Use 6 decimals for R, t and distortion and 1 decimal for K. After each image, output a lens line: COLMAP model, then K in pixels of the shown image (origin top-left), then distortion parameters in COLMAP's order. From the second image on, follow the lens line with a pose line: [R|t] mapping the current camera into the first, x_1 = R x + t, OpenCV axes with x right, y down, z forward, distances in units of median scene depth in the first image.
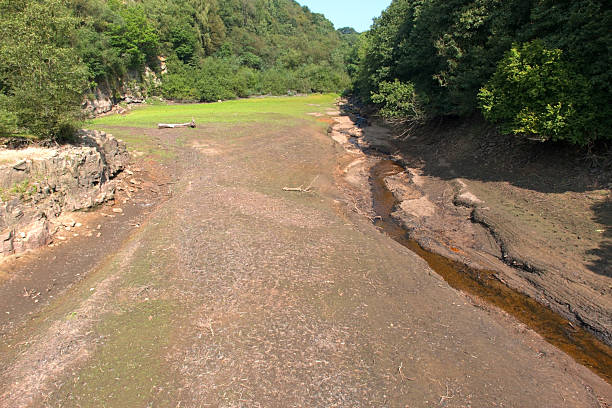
lens RADIAL K [[475.8, 0, 306.0], [0, 475.8, 204.0], [0, 0, 1]] dist [0.004387, -0.004393]
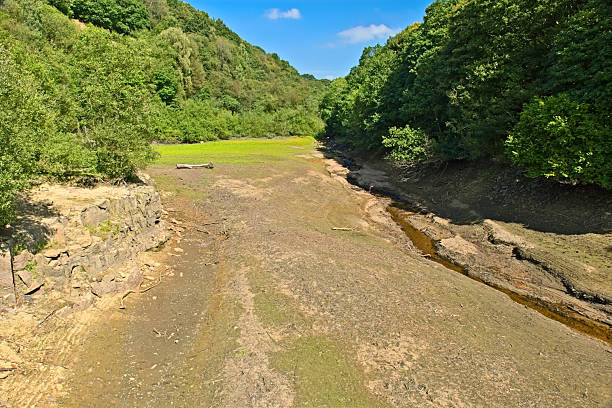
lens RADIAL K [[472.6, 0, 304.3], [0, 472.6, 206.9], [0, 0, 1]] dist [-0.001202, -0.001304]
pose [[0.994646, 0.003529, 0.103281, -0.132433], [0.004739, 0.996808, -0.079700, 0.001986], [-0.103233, 0.079763, 0.991454, -0.006215]]
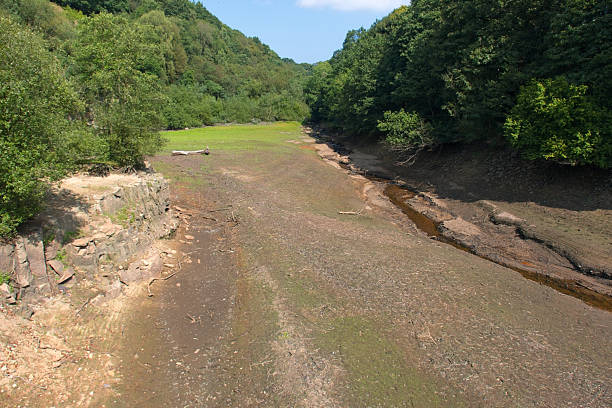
lens RADIAL K [[475.8, 0, 306.0], [0, 475.8, 204.0], [0, 0, 1]] dist [0.004387, -0.004393]
pose [[0.988558, -0.018436, 0.149710, -0.169377], [0.027014, 0.998095, -0.055468, 0.003269], [-0.148403, 0.058878, 0.987173, -0.008167]]
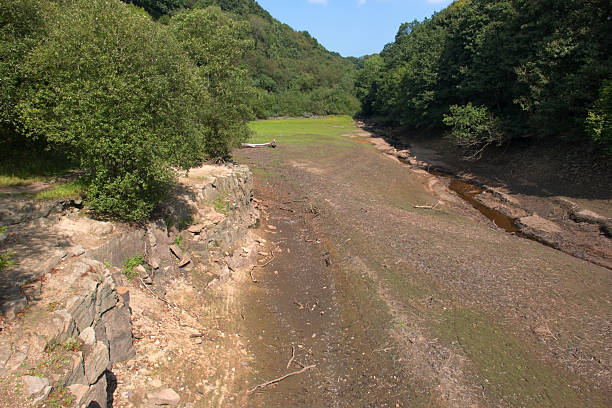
lens RADIAL K [[475.8, 0, 306.0], [0, 475.8, 204.0], [0, 0, 1]] dist [0.004387, -0.004393]
pose [[0.997676, -0.000338, 0.068136, -0.219176], [0.003383, 0.999000, -0.044578, 0.005067], [-0.068052, 0.044705, 0.996680, -0.010476]]
